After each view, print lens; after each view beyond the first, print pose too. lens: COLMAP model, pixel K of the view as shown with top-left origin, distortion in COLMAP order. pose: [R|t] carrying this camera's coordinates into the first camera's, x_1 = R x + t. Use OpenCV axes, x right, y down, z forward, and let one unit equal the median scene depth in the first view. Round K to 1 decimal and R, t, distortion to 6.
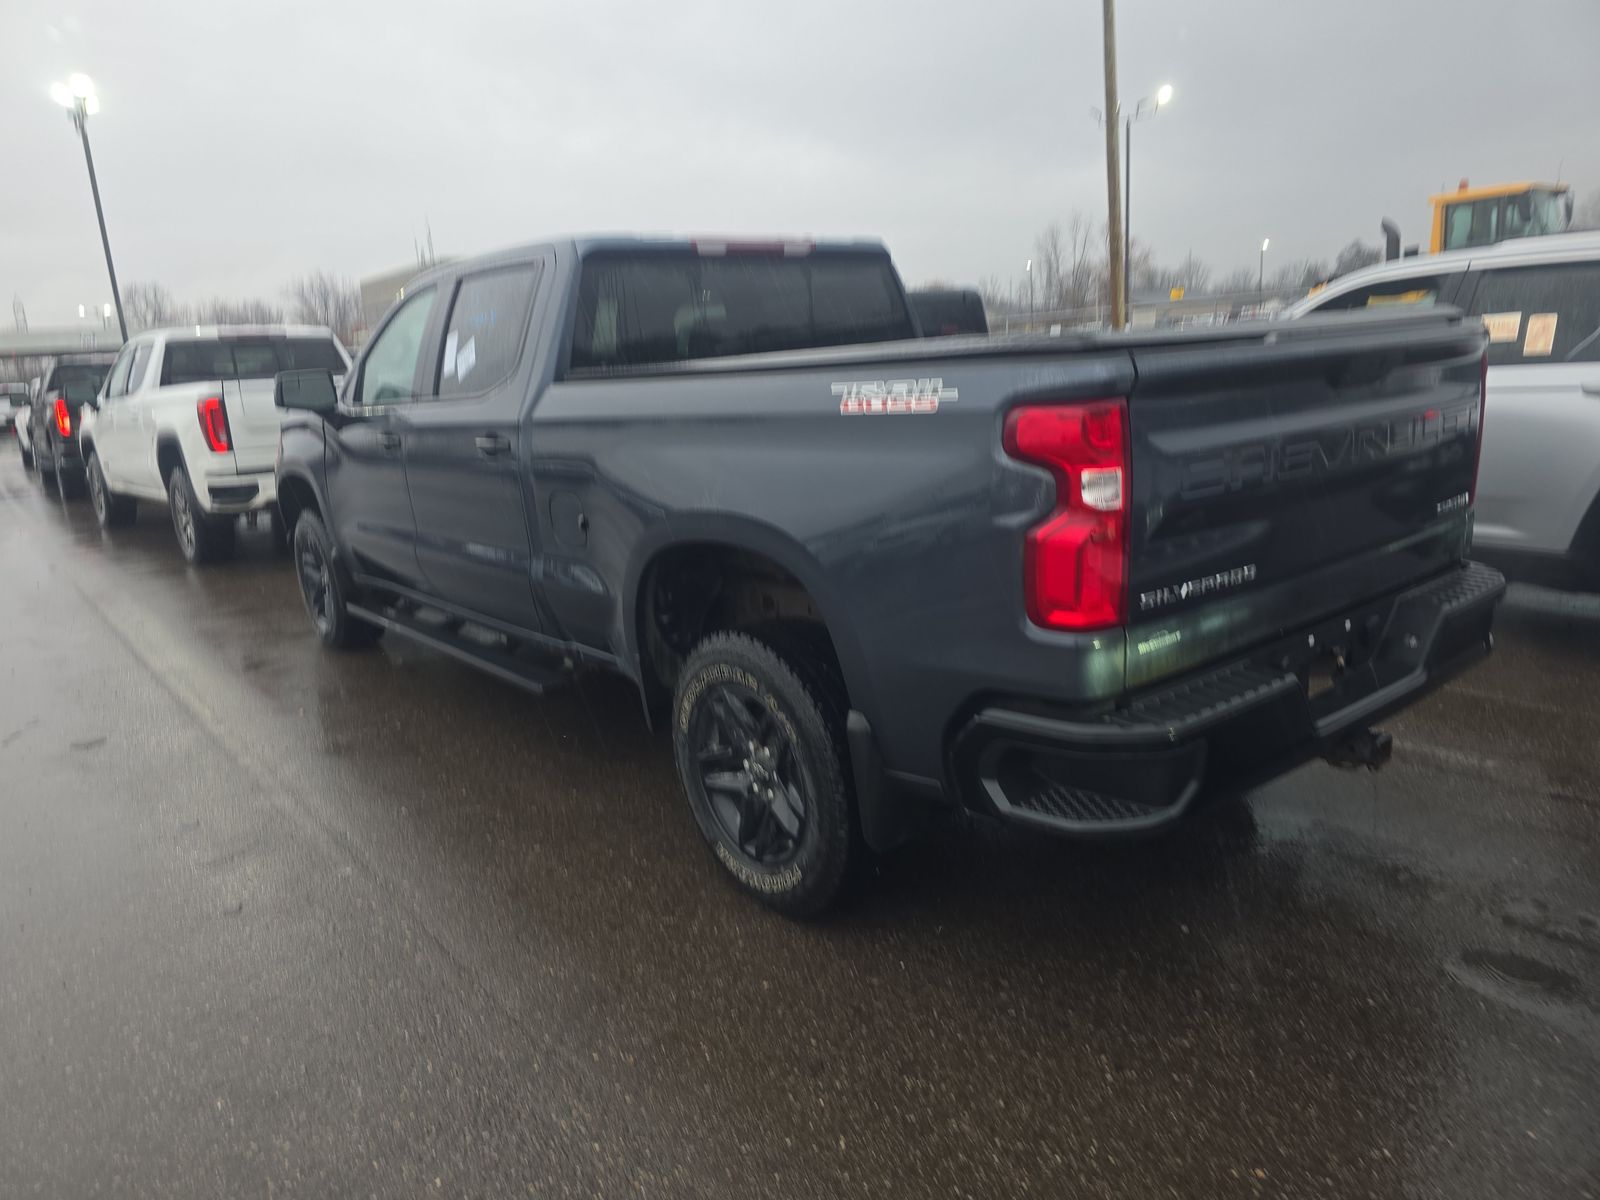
lens RADIAL K [[1115.2, 0, 800.0], [0, 1115.2, 600.0], [0, 0, 1]] dist [0.042797, -0.109525]
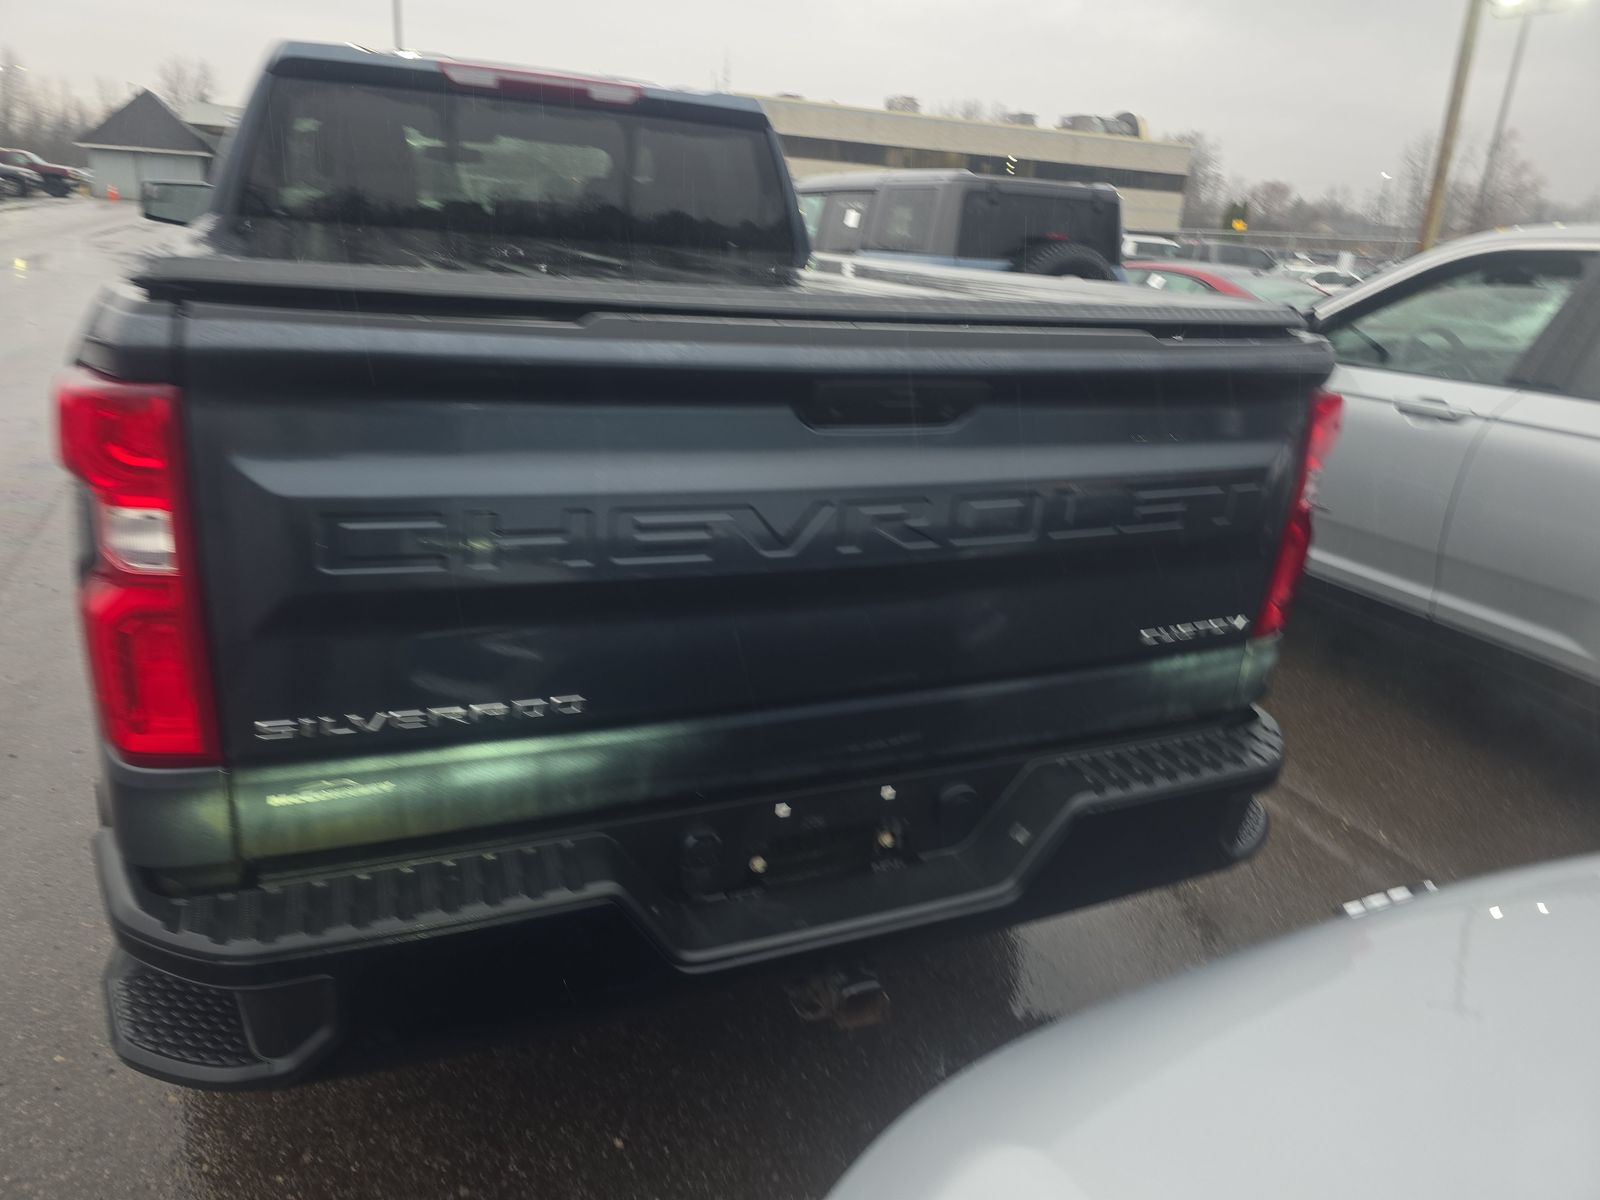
lens RADIAL K [[1115.2, 0, 800.0], [0, 1115.2, 600.0], [0, 0, 1]] dist [0.042797, -0.109525]
pose [[0.962294, 0.213056, -0.169110, 0.529898], [-0.193346, 0.973045, 0.125701, -0.156050], [0.191333, -0.088264, 0.977549, 0.382142]]
